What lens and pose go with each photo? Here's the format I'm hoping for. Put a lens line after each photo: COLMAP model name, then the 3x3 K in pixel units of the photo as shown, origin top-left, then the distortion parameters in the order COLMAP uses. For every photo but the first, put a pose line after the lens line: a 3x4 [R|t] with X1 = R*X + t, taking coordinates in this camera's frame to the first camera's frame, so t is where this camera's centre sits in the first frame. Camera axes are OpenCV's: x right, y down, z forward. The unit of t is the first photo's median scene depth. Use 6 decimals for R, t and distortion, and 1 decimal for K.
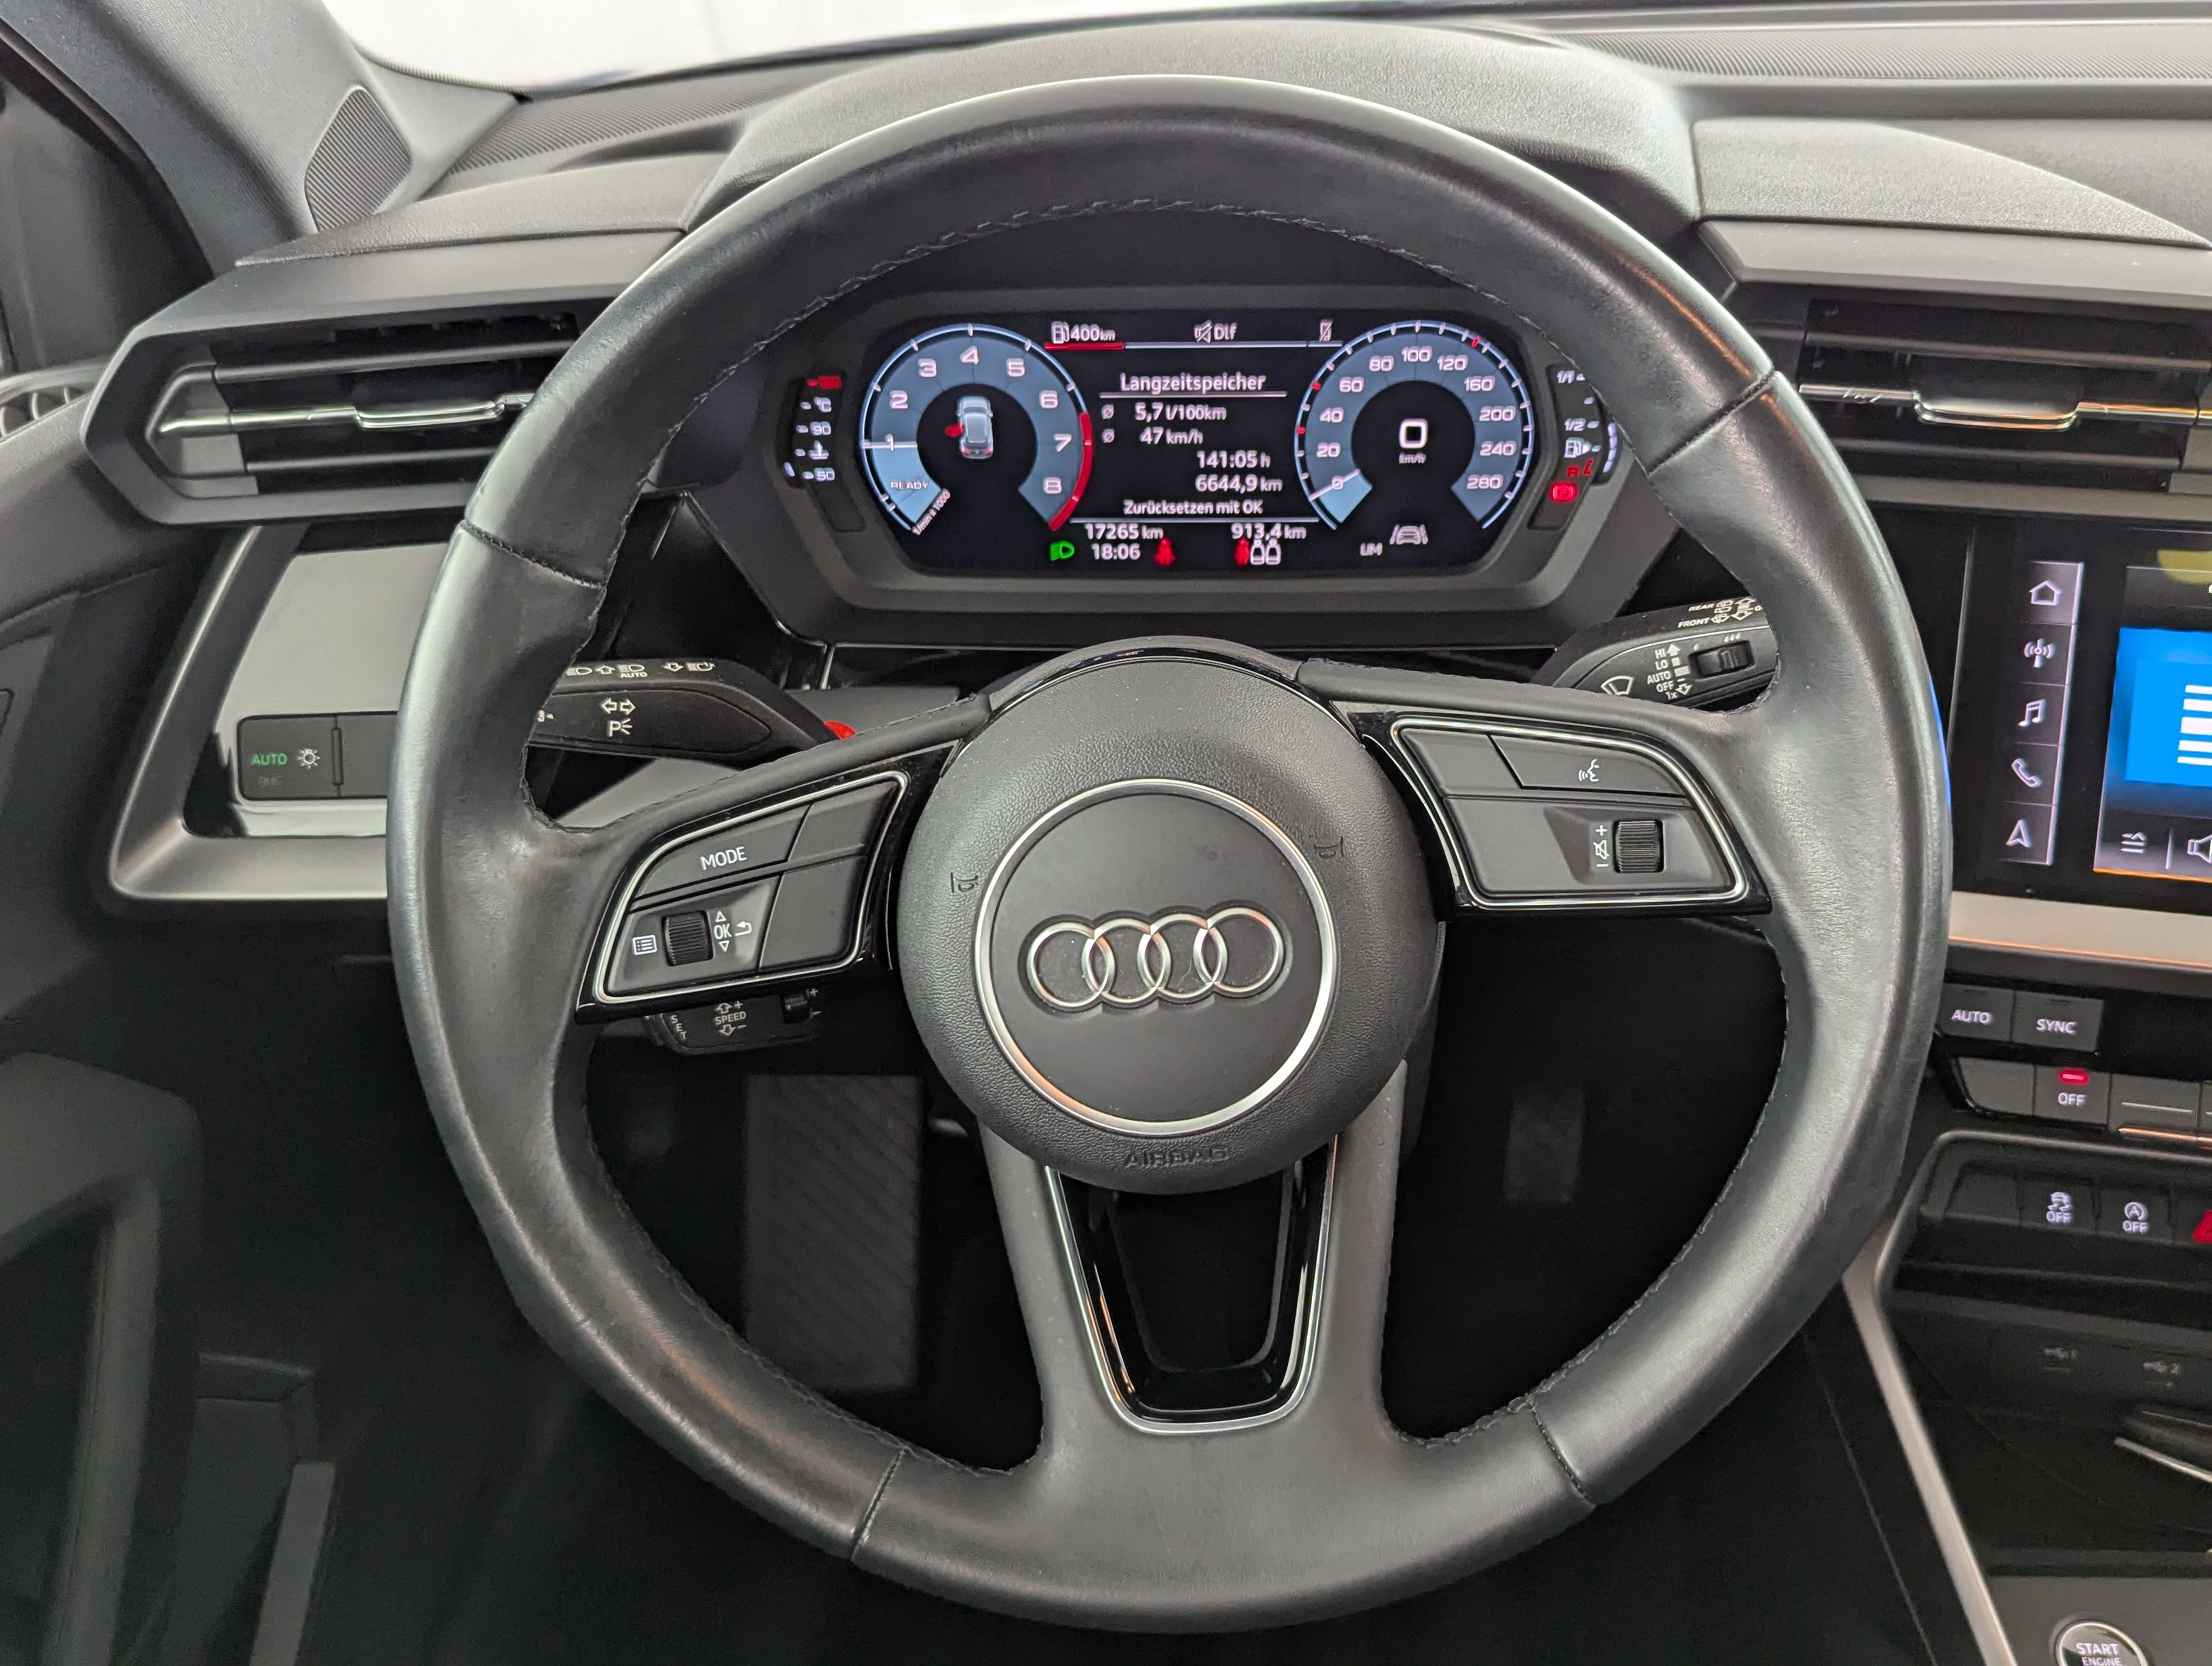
lens RADIAL K [[2063.4, 0, 1117.0], [0, 2063.4, 835.0], [0, 0, 1]] dist [0.030134, 0.000000]
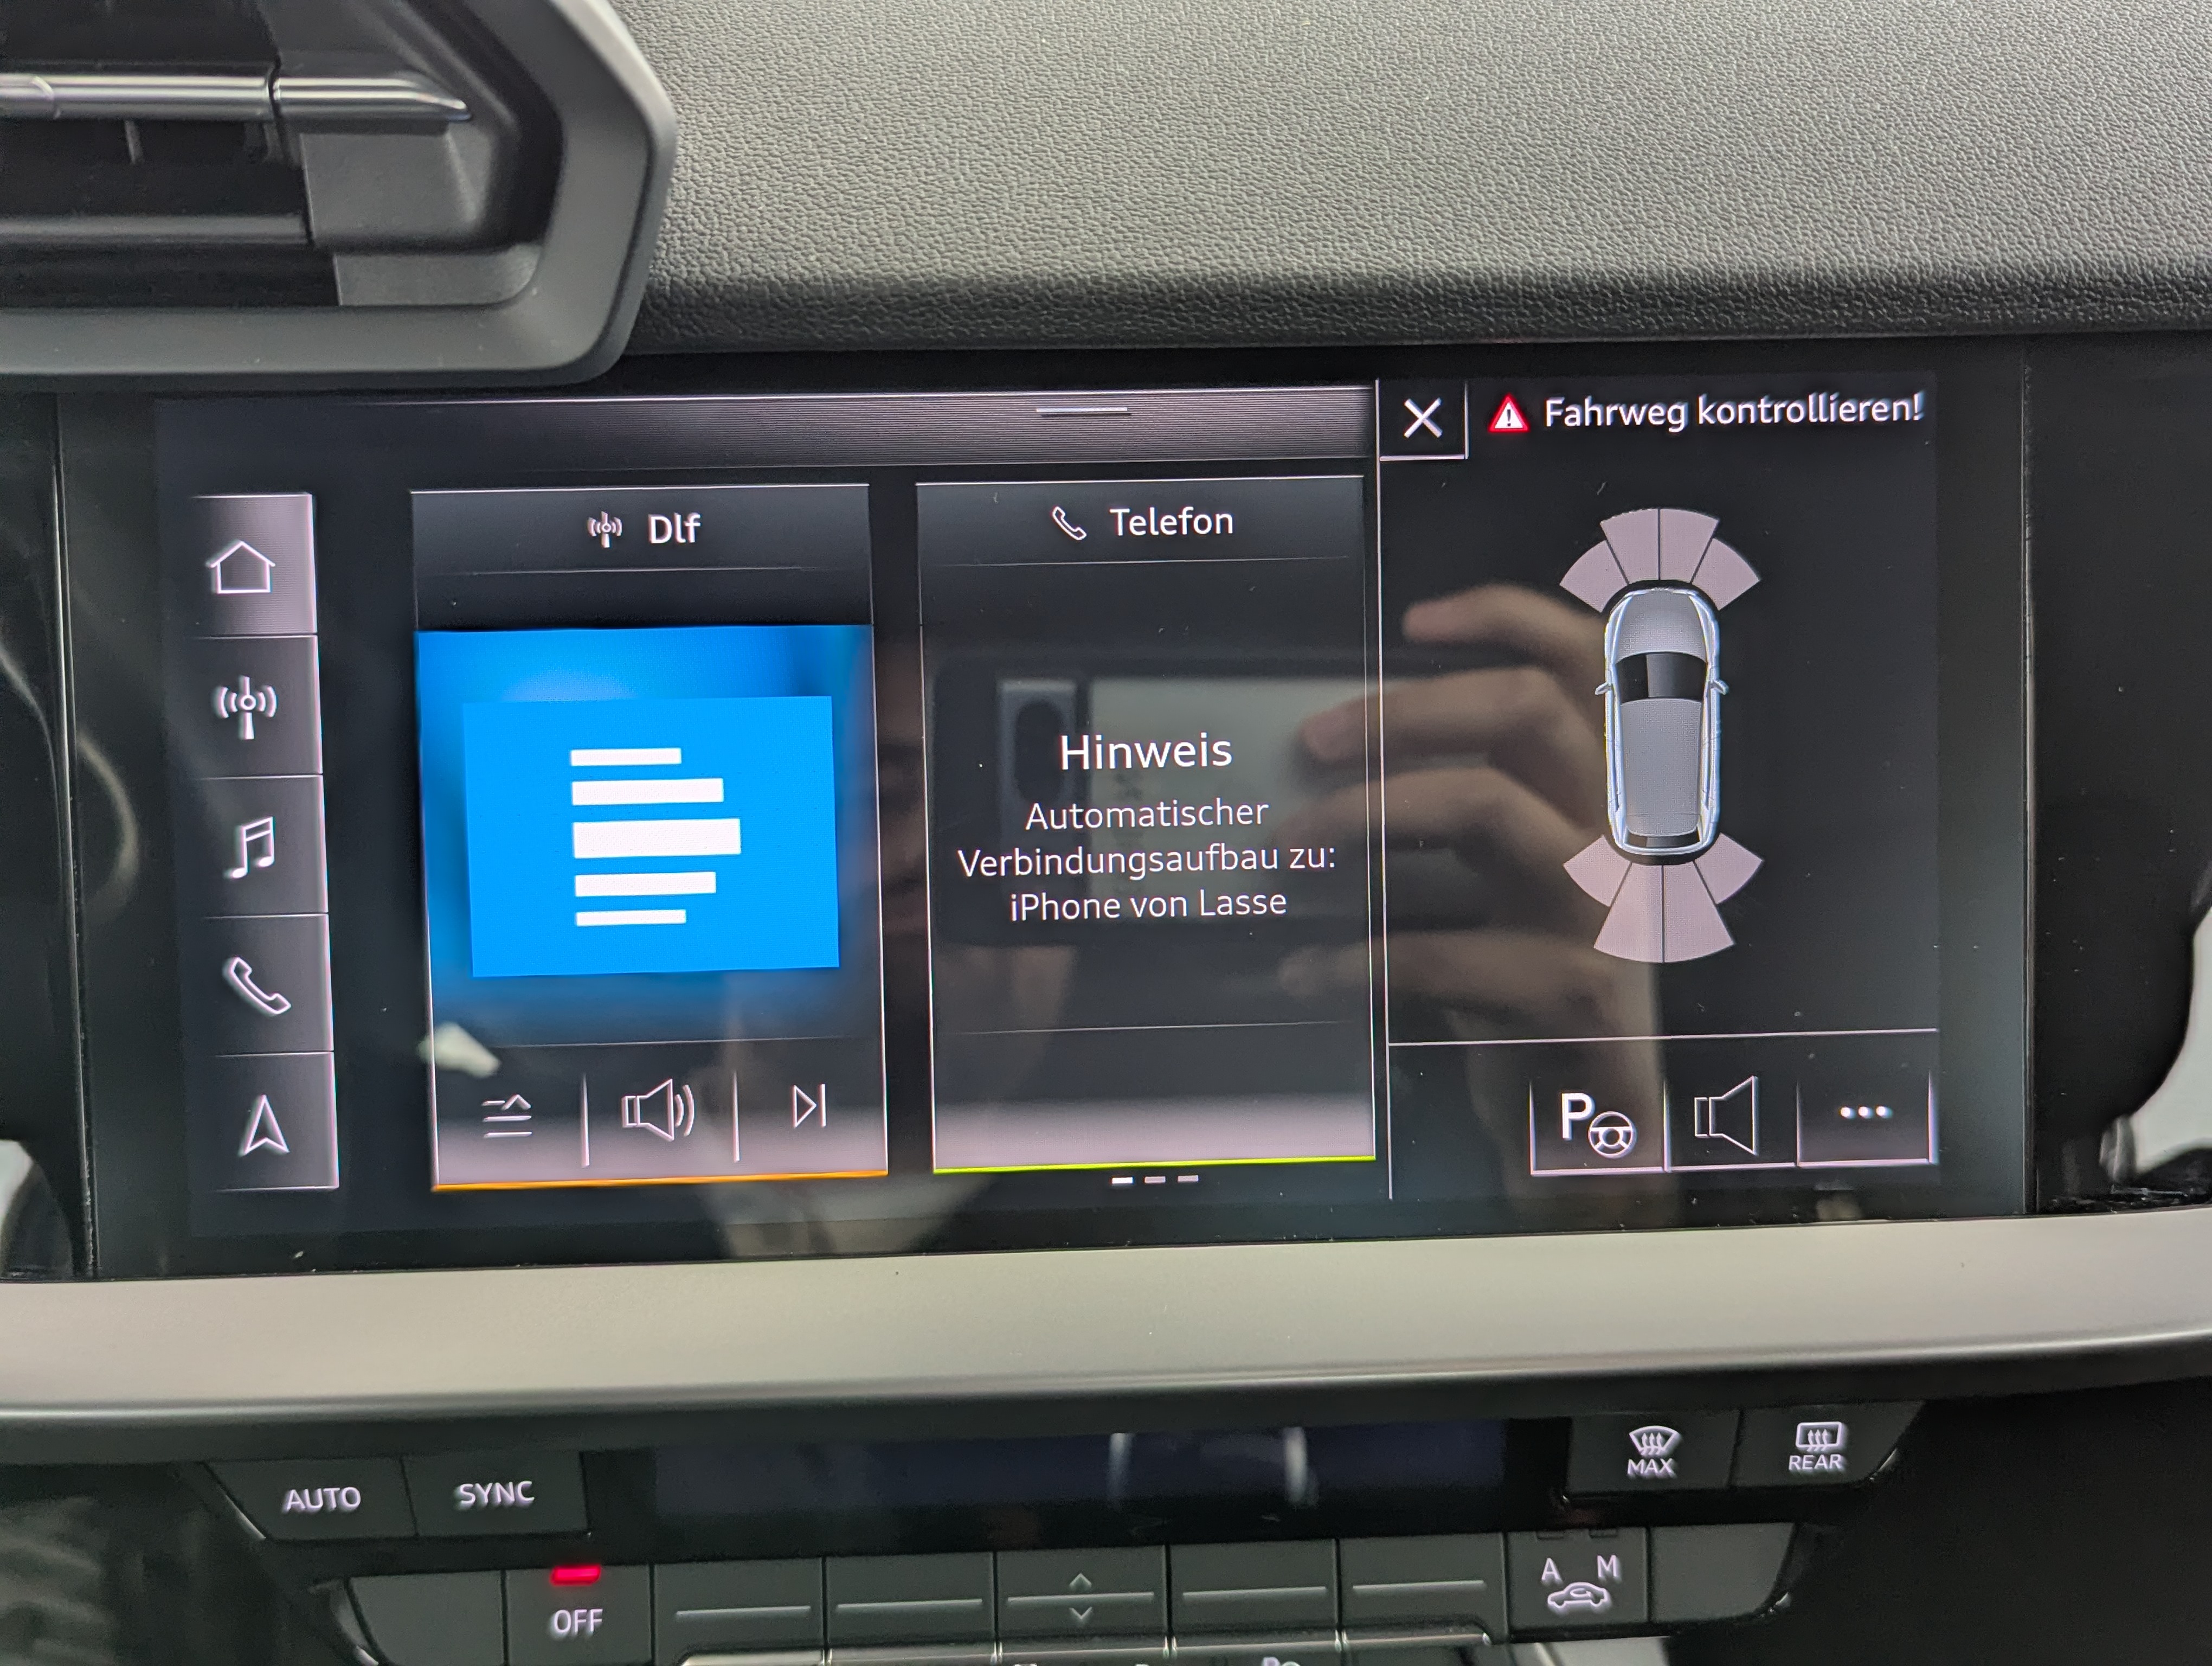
lens RADIAL K [[2063.4, 0, 1127.1], [0, 2063.4, 834.8], [0, 0, 1]] dist [0.030134, 0.000000]
pose [[0.963561, -0.122559, 0.237758, 0.459561], [0.117652, 0.992446, 0.034776, -0.049106], [-0.240224, -0.005536, 0.970702, 0.479844]]
